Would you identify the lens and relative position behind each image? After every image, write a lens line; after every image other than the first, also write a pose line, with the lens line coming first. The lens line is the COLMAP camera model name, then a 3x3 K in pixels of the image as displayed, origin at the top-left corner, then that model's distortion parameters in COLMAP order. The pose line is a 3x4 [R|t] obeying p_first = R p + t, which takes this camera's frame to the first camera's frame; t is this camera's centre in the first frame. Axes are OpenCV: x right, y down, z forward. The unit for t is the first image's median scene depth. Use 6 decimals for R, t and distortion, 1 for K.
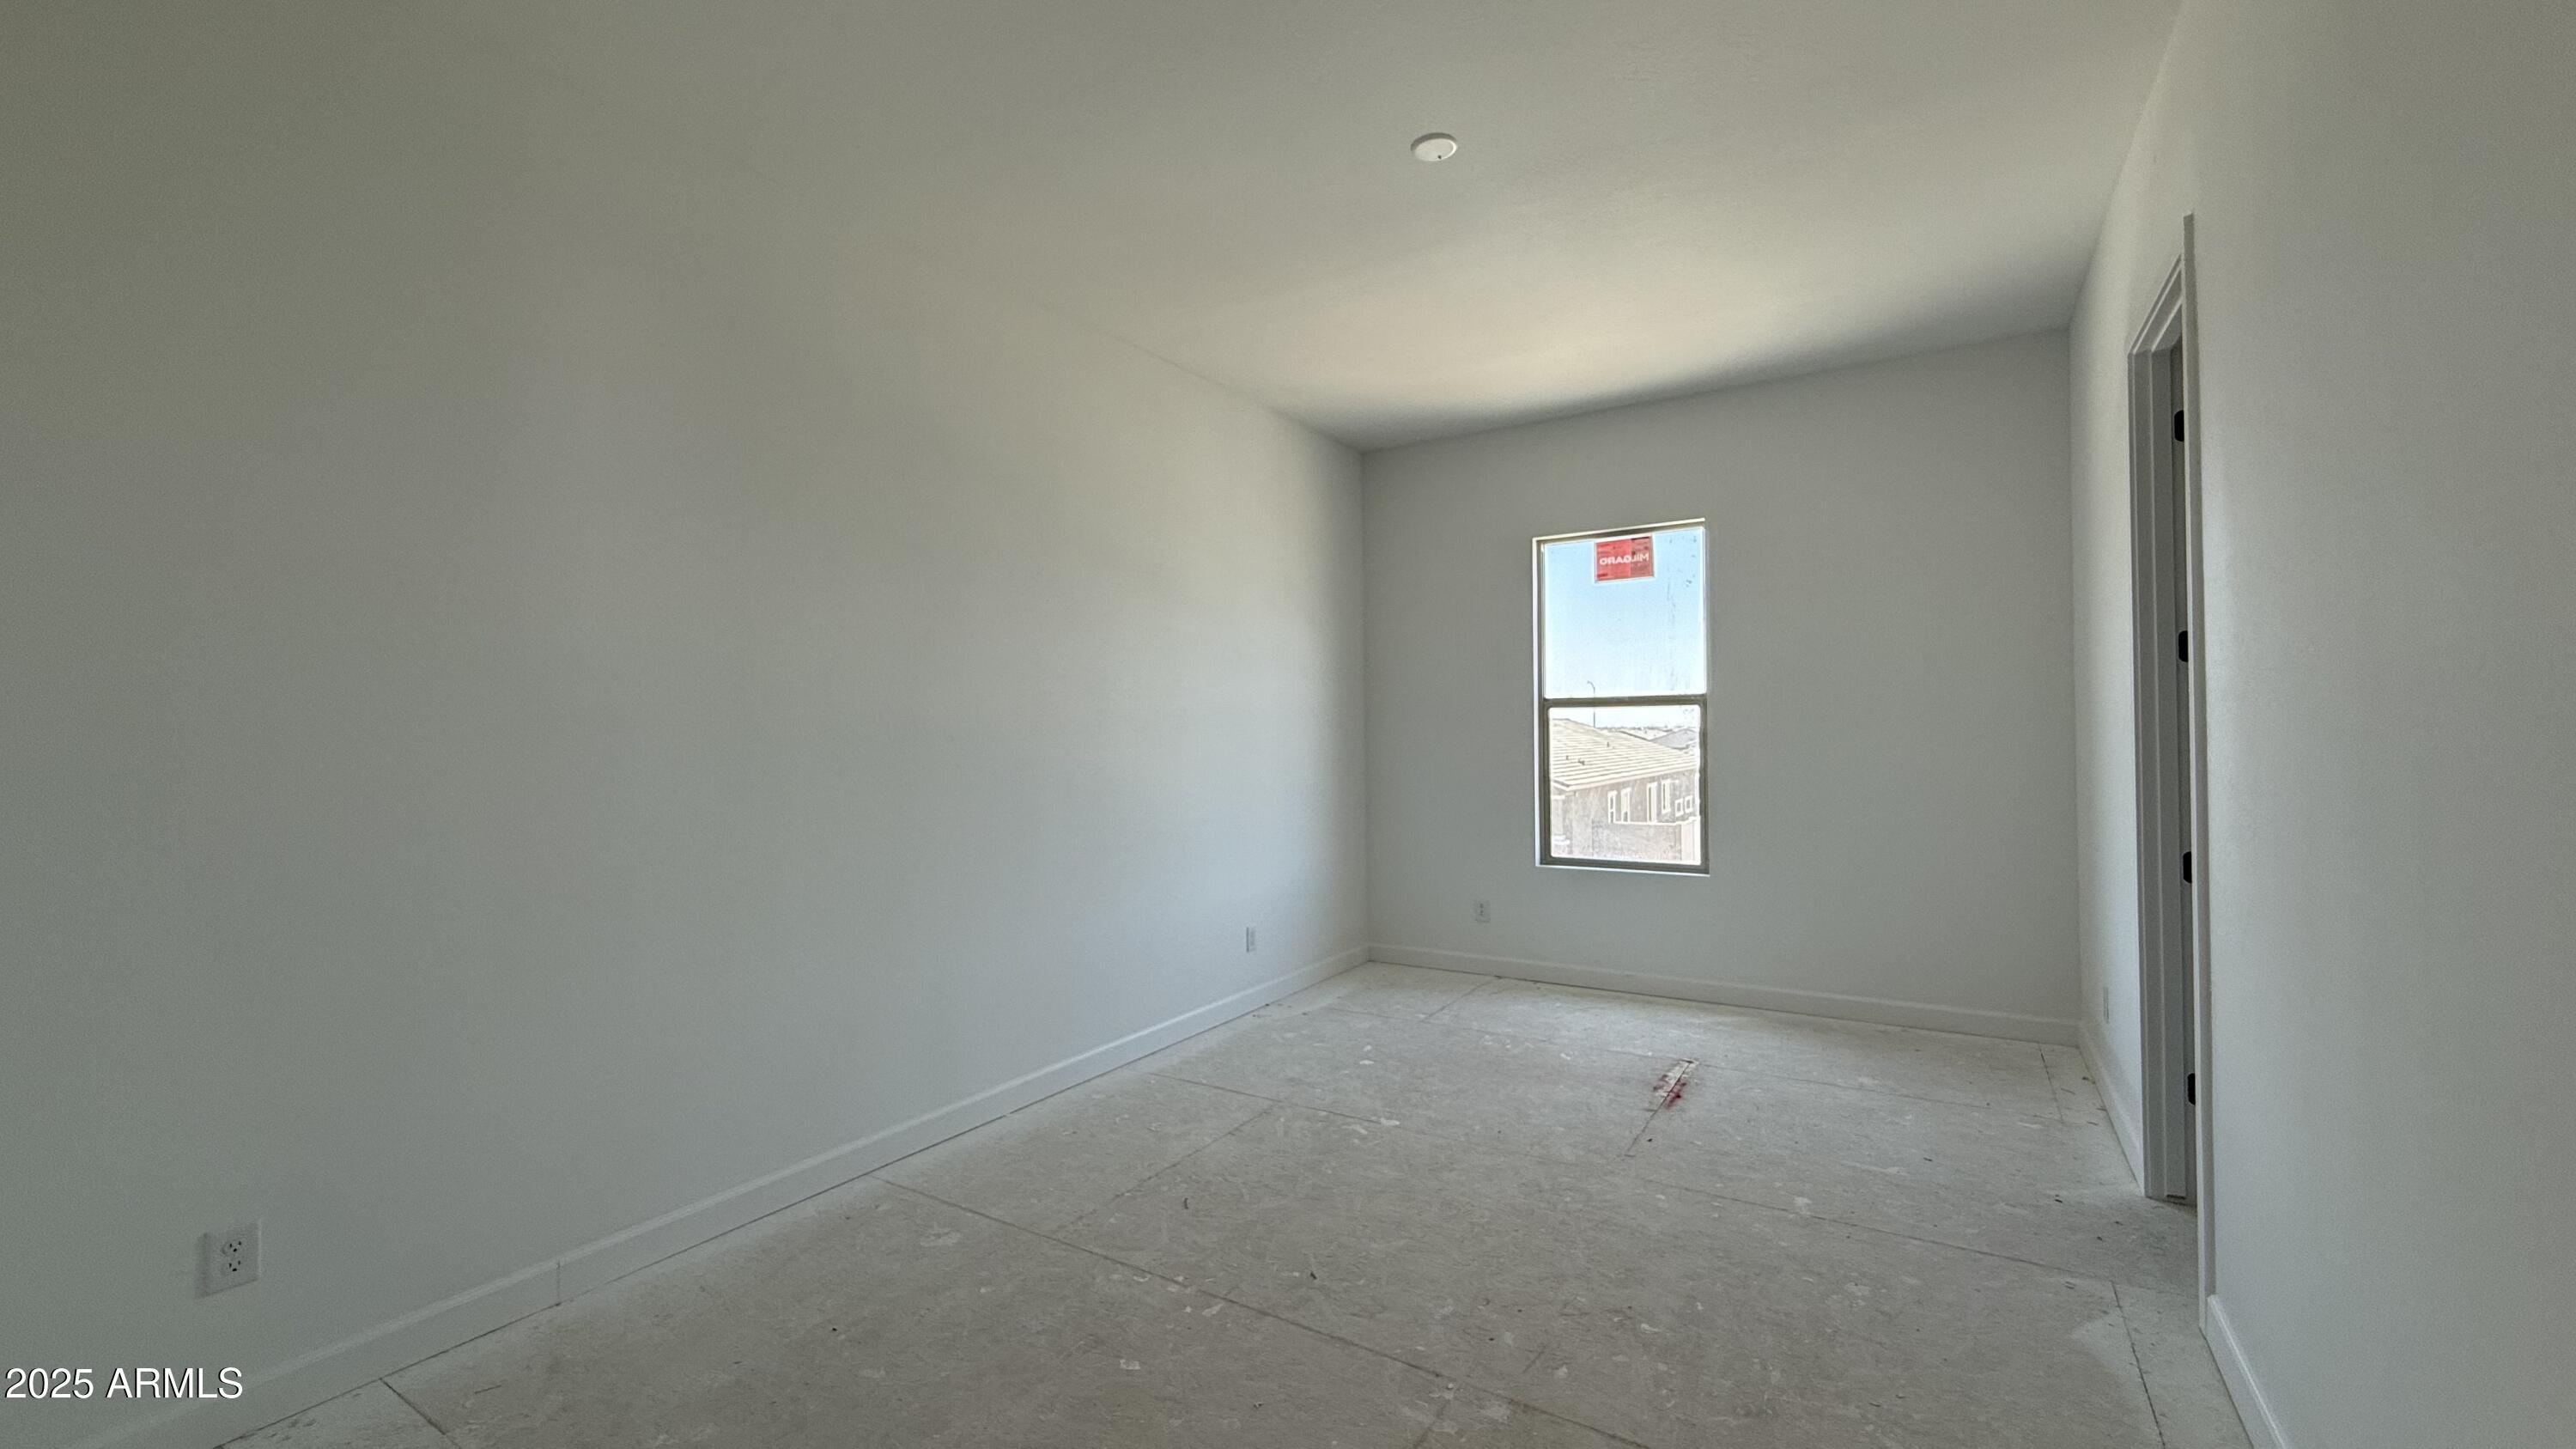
lens RADIAL K [[1026.9, 0, 1282.9], [0, 1026.9, 725.9], [0, 0, 1]] dist [-0.000716, 0.000348]
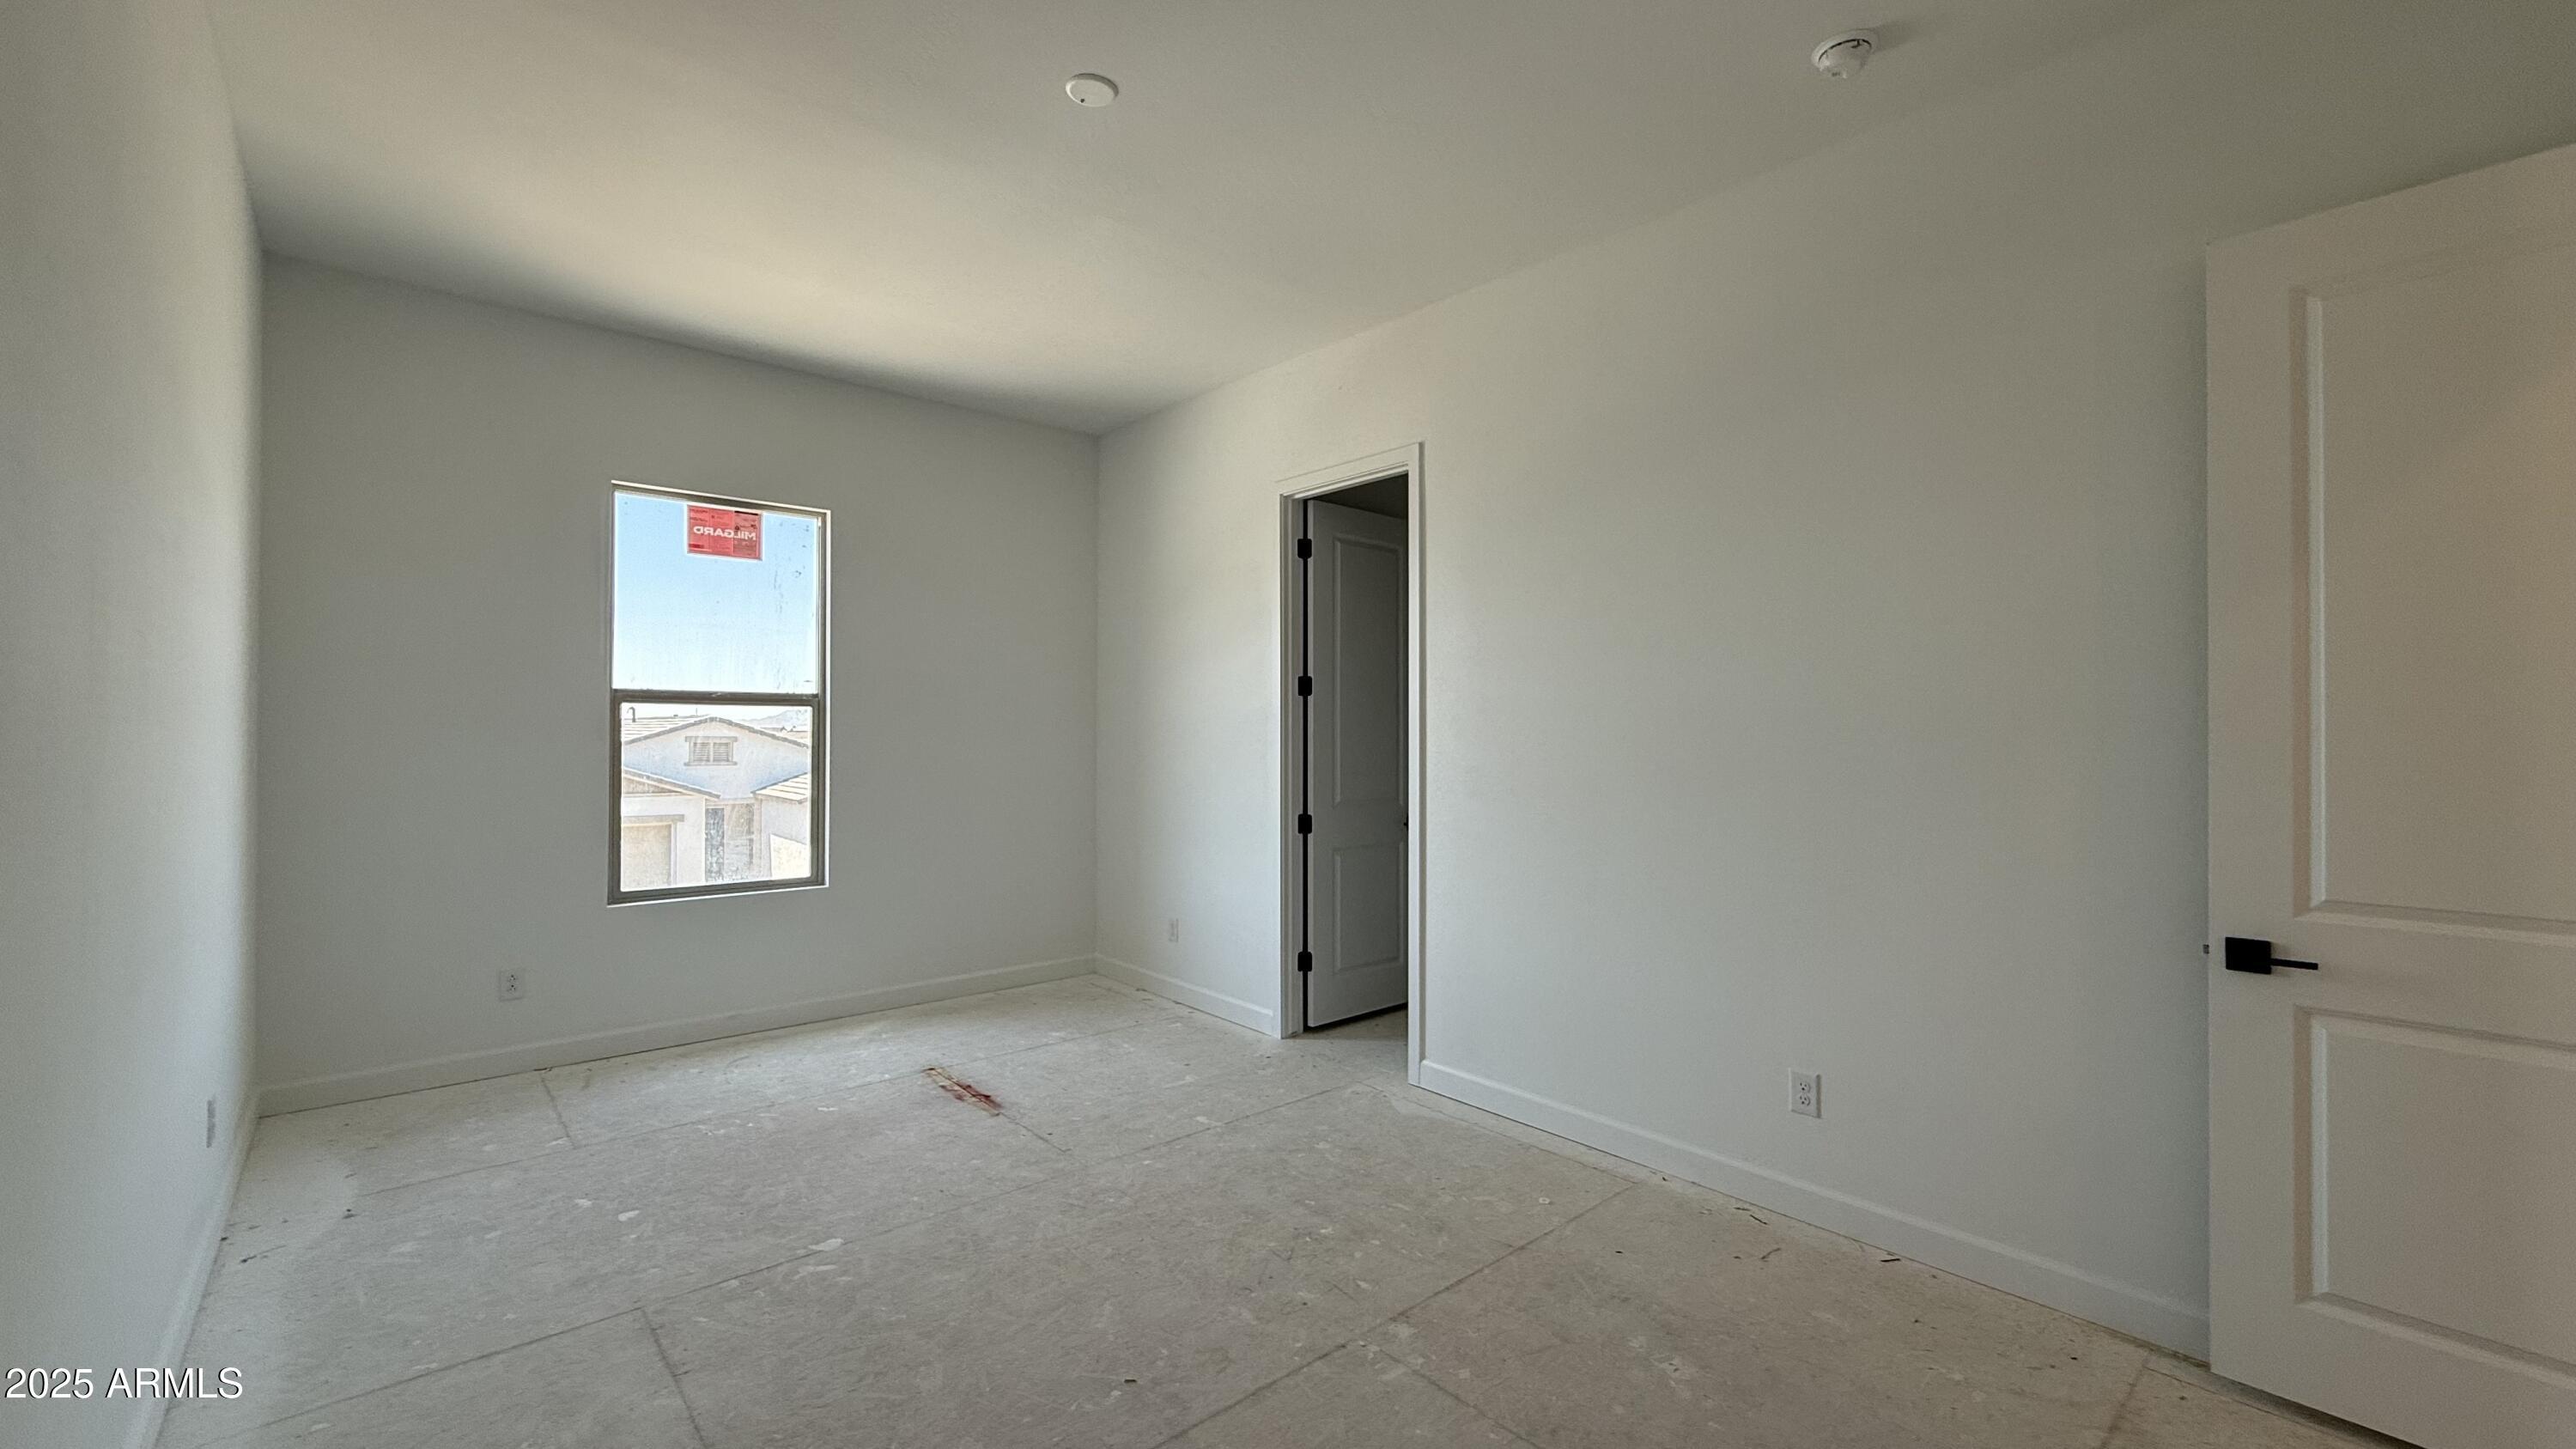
lens RADIAL K [[1026.9, 0, 1282.9], [0, 1026.9, 725.9], [0, 0, 1]] dist [-0.000716, 0.000348]
pose [[0.282695, 0.017590, 0.959049, -0.379292], [-0.015444, 0.999786, -0.013785, 0.004066], [-0.959085, -0.010914, 0.282906, 0.326453]]
